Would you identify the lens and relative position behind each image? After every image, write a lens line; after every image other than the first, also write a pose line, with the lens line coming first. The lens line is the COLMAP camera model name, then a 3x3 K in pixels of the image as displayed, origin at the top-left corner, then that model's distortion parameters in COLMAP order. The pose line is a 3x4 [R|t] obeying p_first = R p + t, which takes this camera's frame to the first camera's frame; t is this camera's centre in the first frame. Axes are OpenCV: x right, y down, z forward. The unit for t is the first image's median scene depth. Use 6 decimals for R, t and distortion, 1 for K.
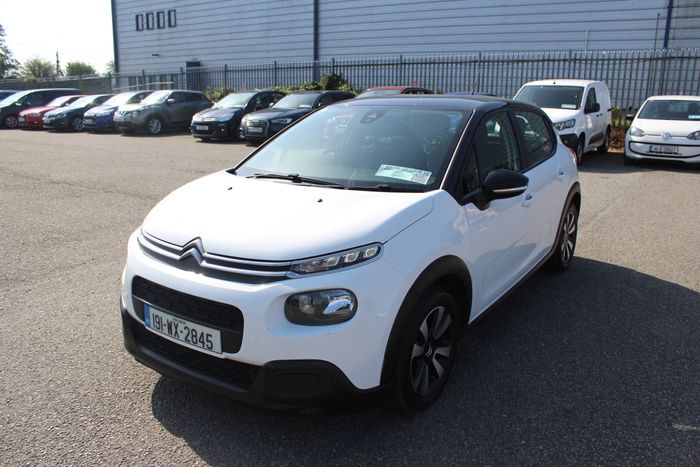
lens RADIAL K [[566.7, 0, 358.5], [0, 566.7, 235.7], [0, 0, 1]] dist [-0.158639, 0.140192]
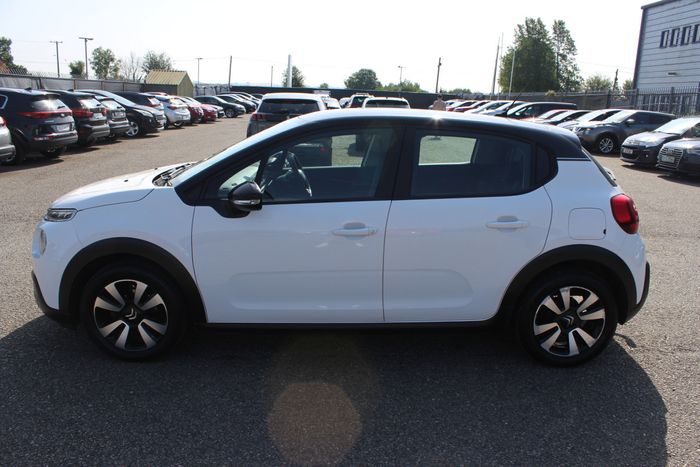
lens RADIAL K [[566.7, 0, 358.5], [0, 566.7, 235.7], [0, 0, 1]] dist [-0.158639, 0.140192]
pose [[0.587282, 0.207026, -0.782458, 0.098603], [-0.230339, 0.969510, 0.083633, -0.013409], [0.775915, 0.131115, 0.617062, 0.045206]]
